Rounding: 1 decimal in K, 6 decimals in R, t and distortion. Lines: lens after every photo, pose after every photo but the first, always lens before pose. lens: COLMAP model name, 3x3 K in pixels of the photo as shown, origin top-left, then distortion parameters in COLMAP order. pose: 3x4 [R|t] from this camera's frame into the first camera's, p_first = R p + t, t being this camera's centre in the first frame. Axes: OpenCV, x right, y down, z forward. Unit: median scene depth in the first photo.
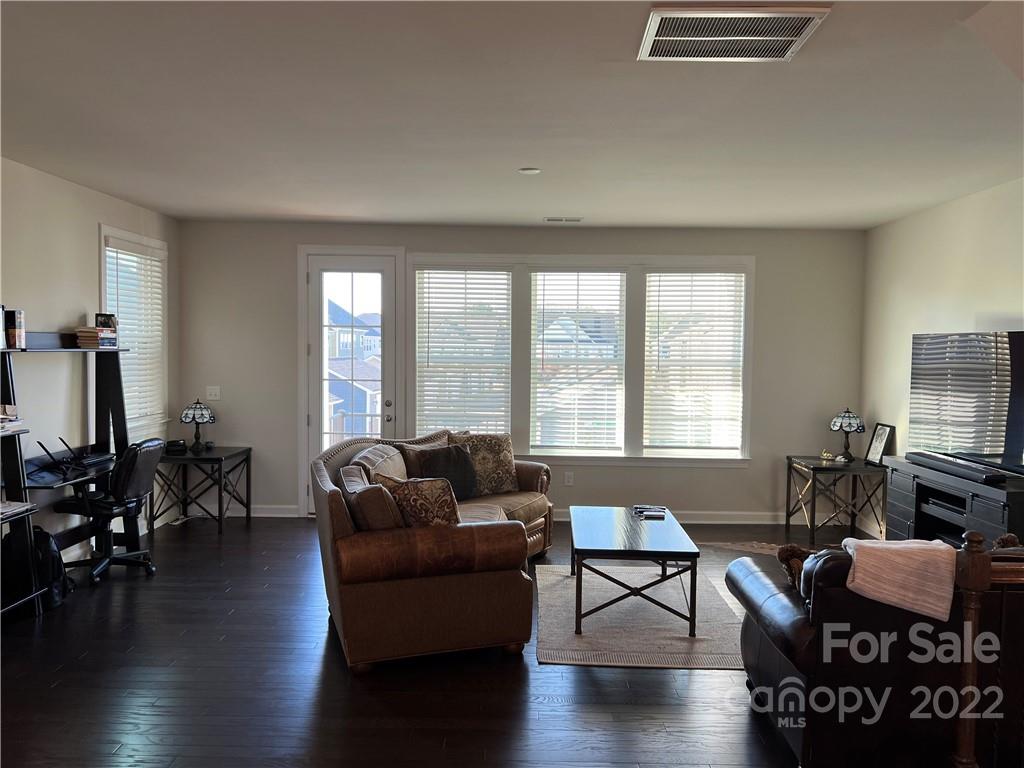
lens RADIAL K [[766.3, 0, 521.7], [0, 766.3, 384.5], [0, 0, 1]] dist [0.060817, -0.077364]
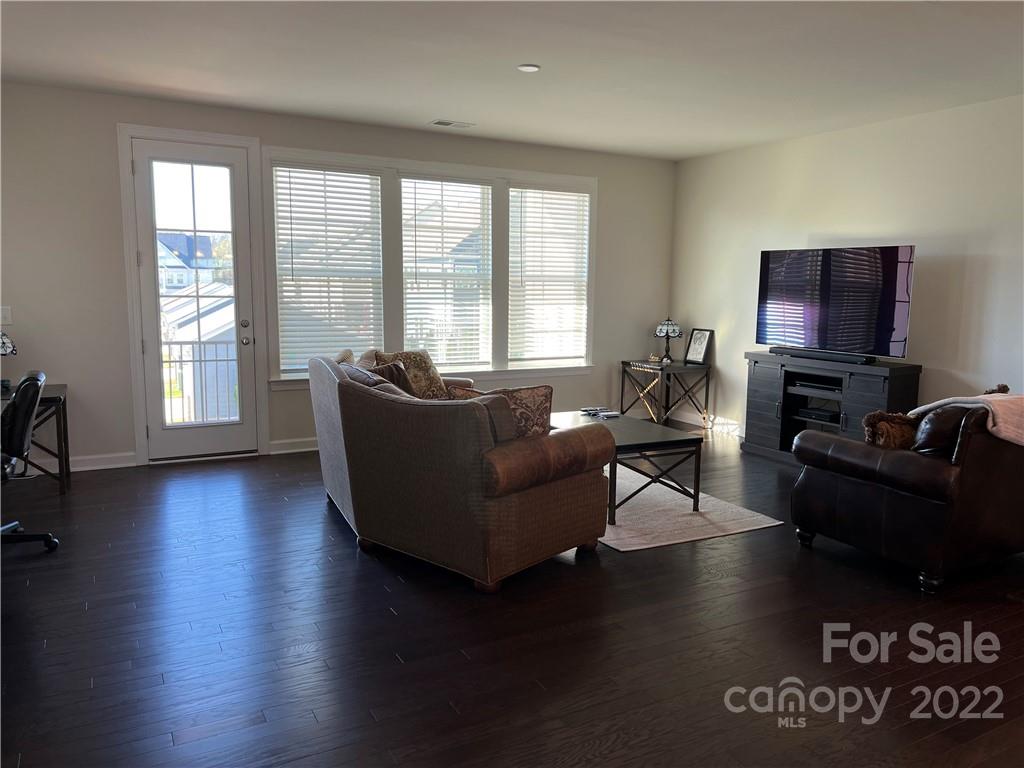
lens RADIAL K [[766.3, 0, 521.8], [0, 766.3, 391.9], [0, 0, 1]] dist [0.060817, -0.077364]
pose [[0.871923, -0.069205, 0.484728, -0.331834], [0.019882, 0.994149, 0.106171, 0.015025], [-0.489240, -0.082935, 0.868197, 0.092552]]
